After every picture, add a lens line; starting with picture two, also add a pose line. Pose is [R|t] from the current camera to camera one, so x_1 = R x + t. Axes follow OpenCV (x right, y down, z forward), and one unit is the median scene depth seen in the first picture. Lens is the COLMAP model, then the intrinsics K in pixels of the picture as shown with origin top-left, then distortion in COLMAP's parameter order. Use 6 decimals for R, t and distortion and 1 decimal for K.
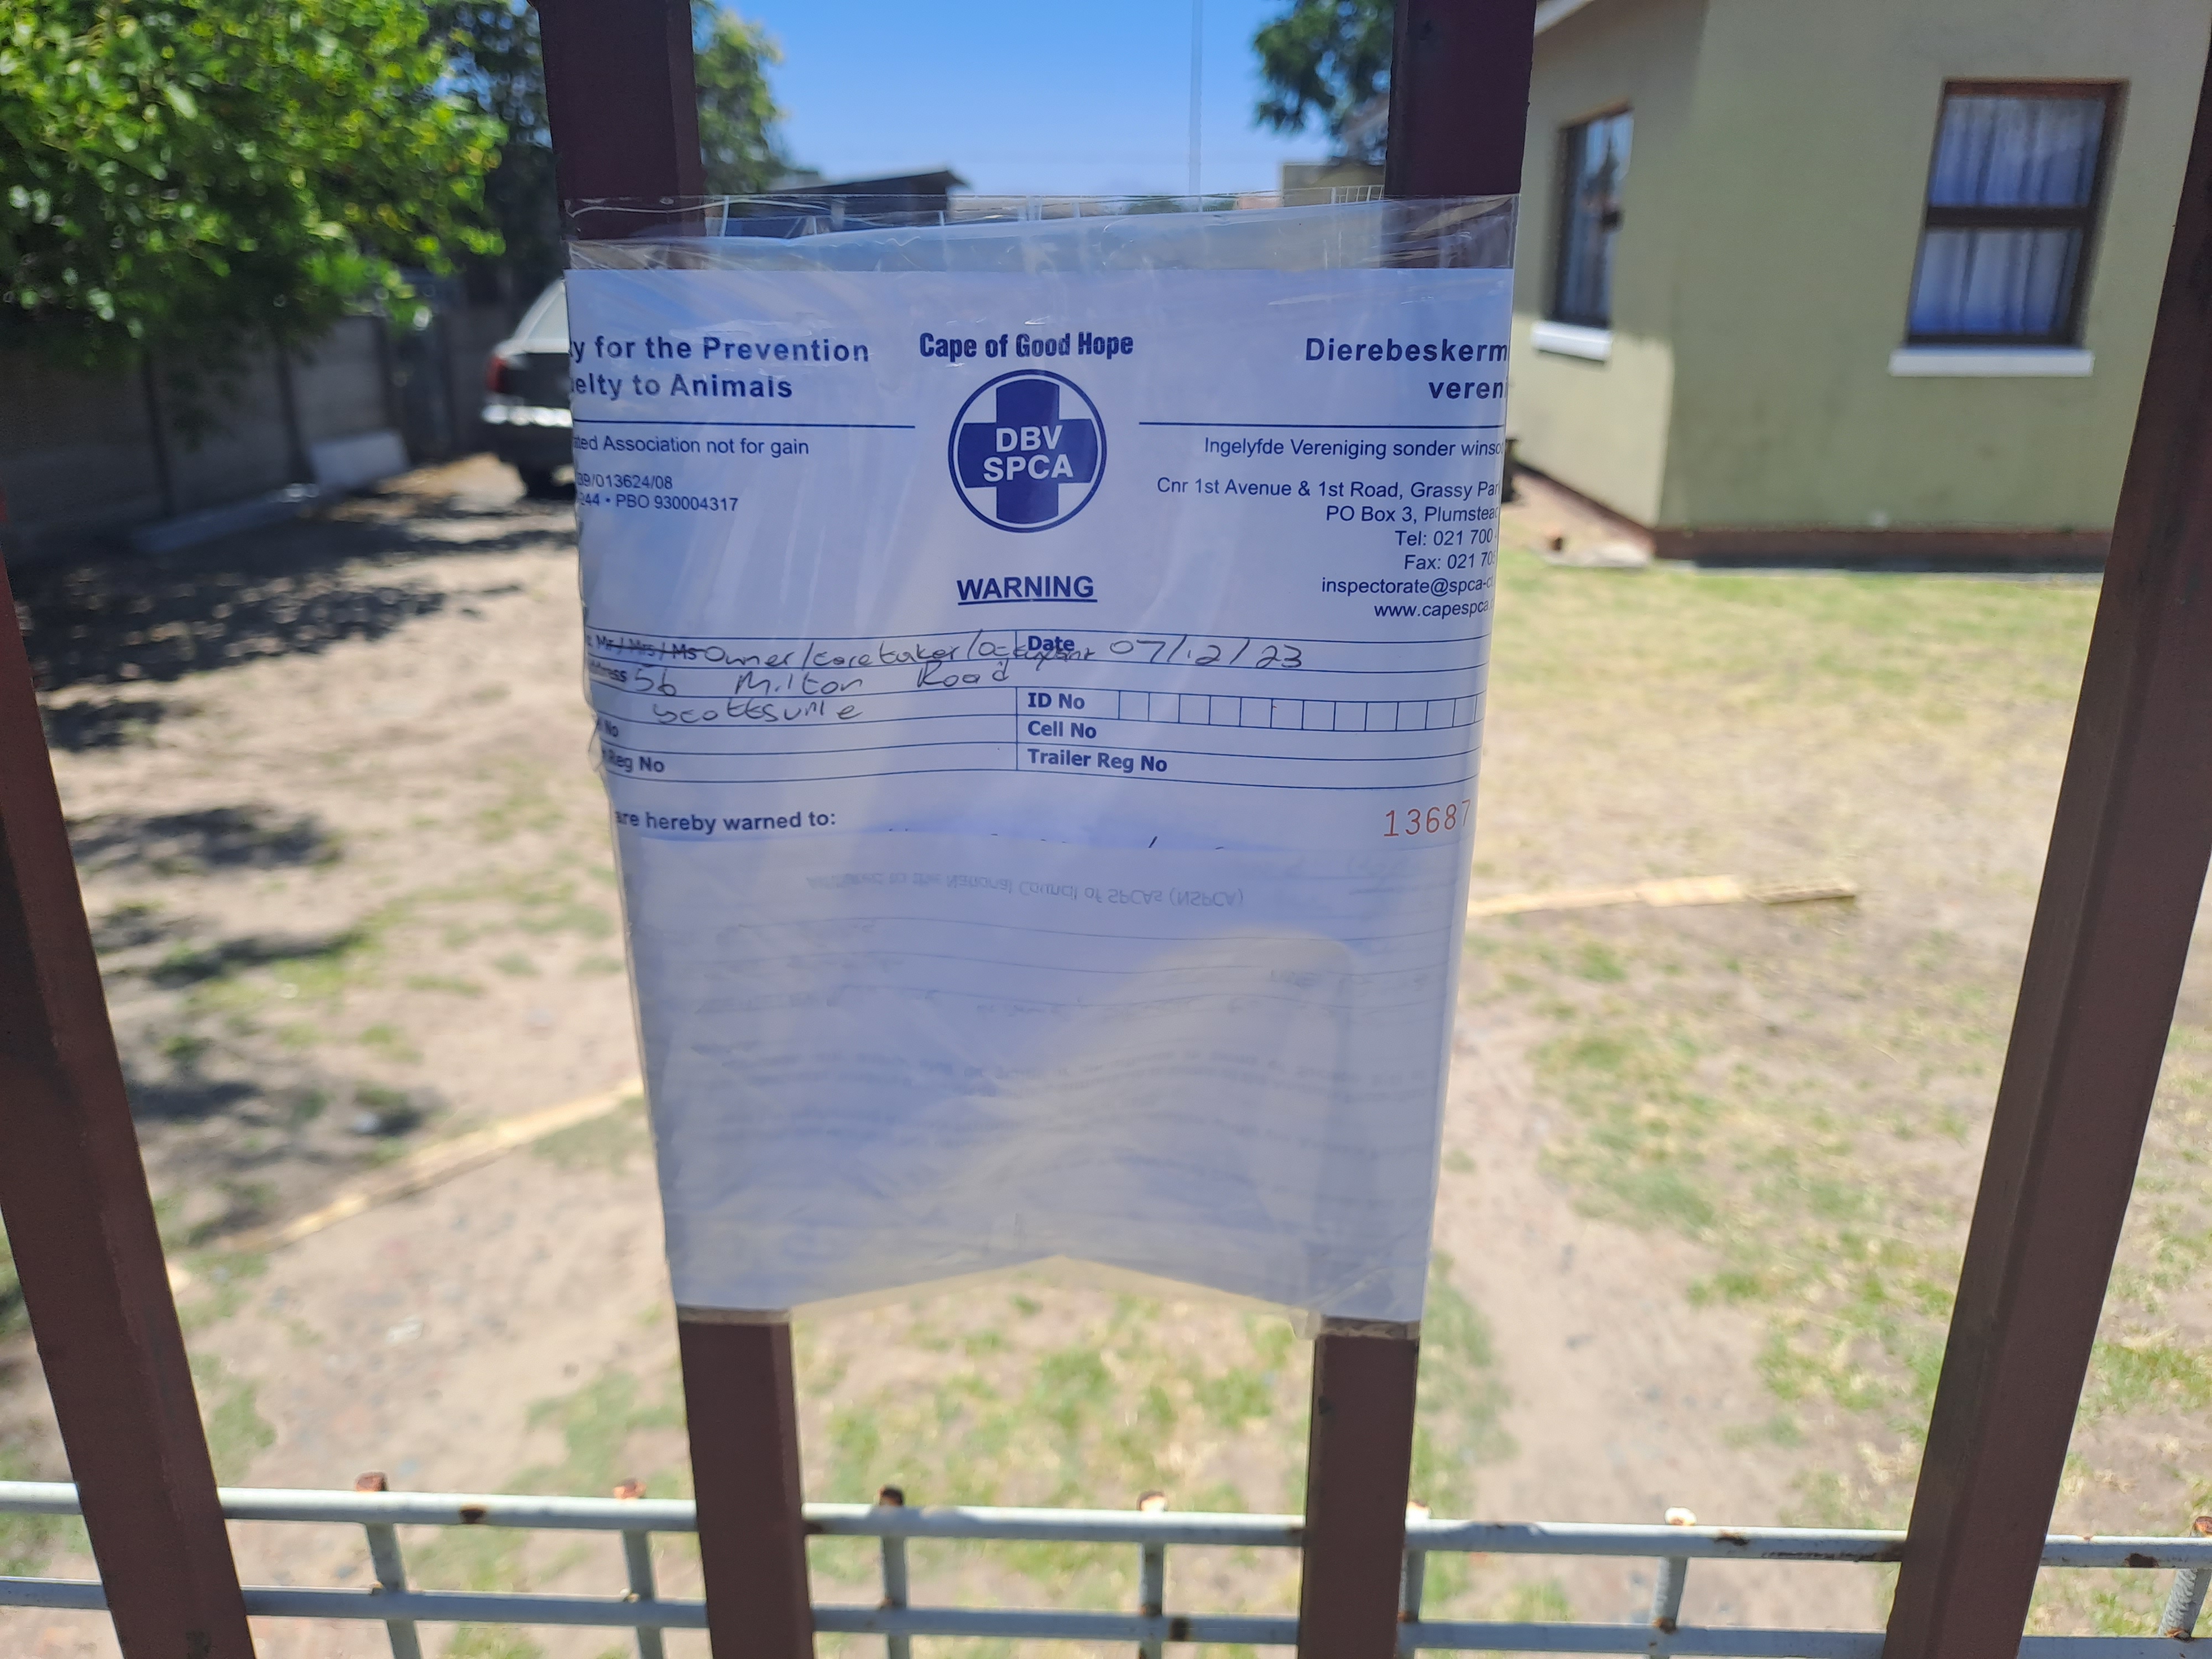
lens RADIAL K [[1627.4, 0, 1128.6], [0, 1627.4, 861.8], [0, 0, 1]] dist [0.073338, -0.070490]
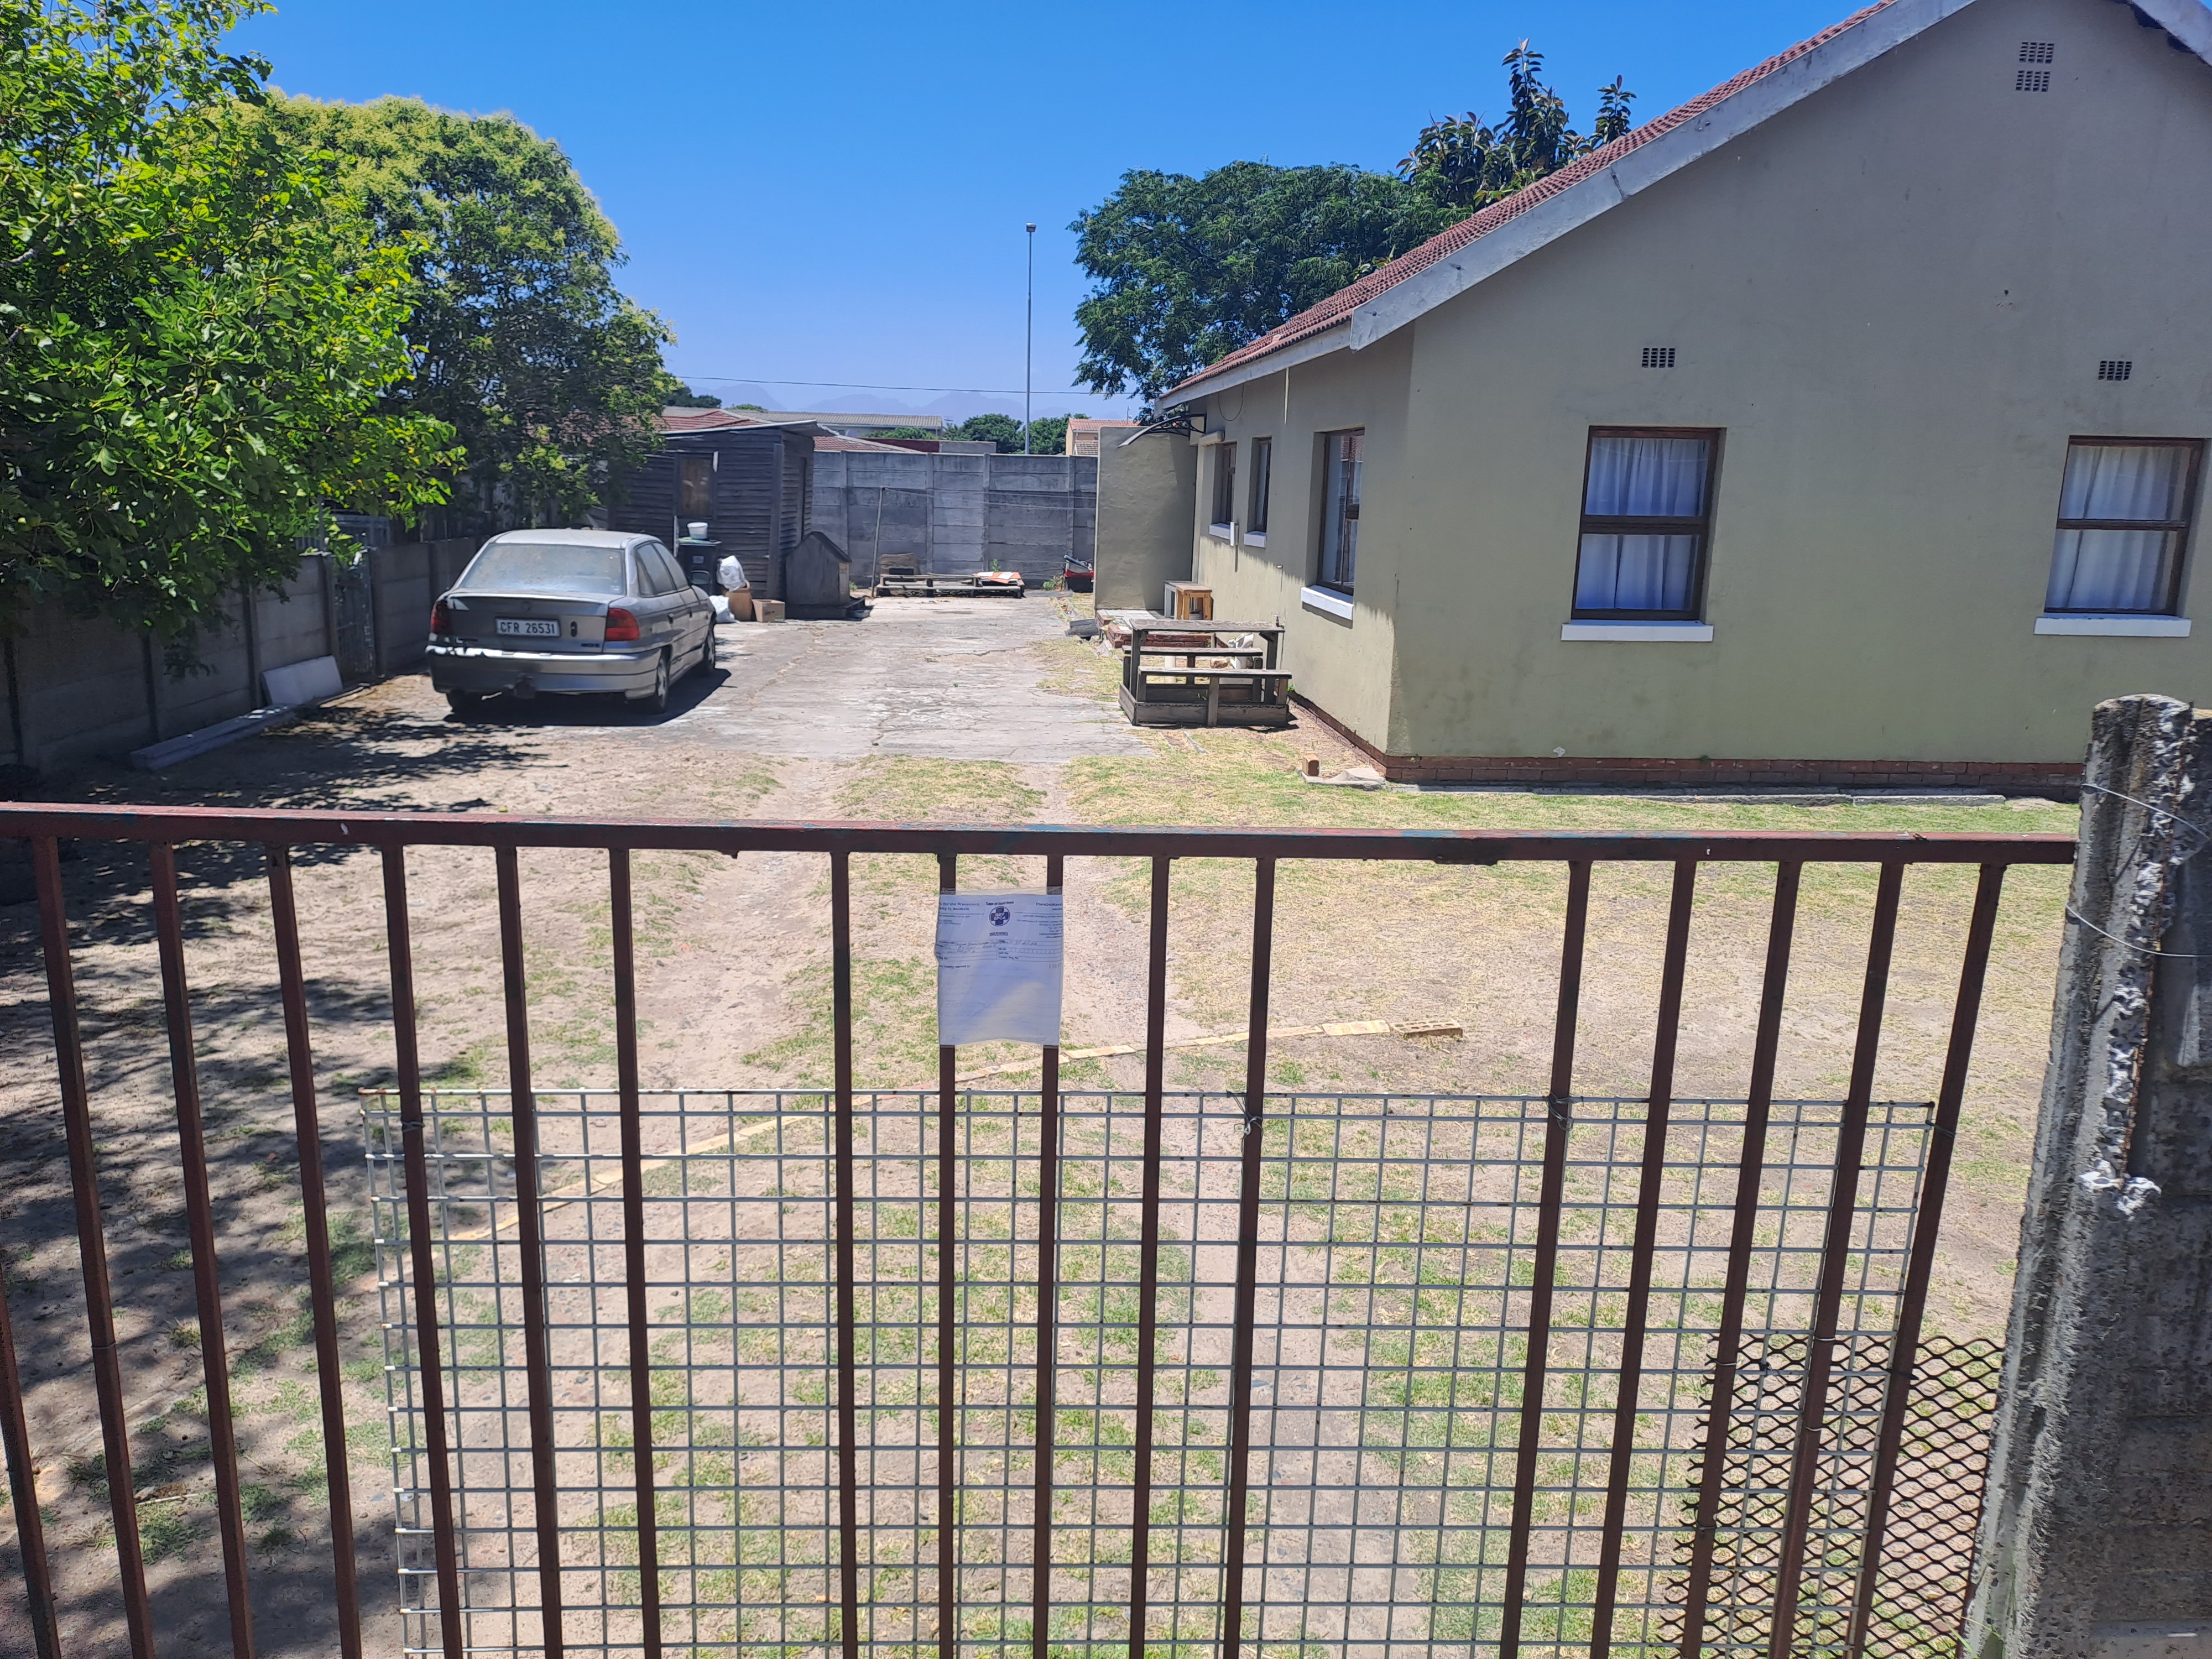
lens RADIAL K [[1588.9, 0, 1046.3], [0, 1588.9, 856.4], [0, 0, 1]] dist [0.033540, -0.005480]
pose [[0.998823, -0.002176, 0.048445, -0.006720], [0.007545, 0.993802, -0.110908, 0.009707], [-0.047904, 0.111143, 0.992649, -0.210709]]
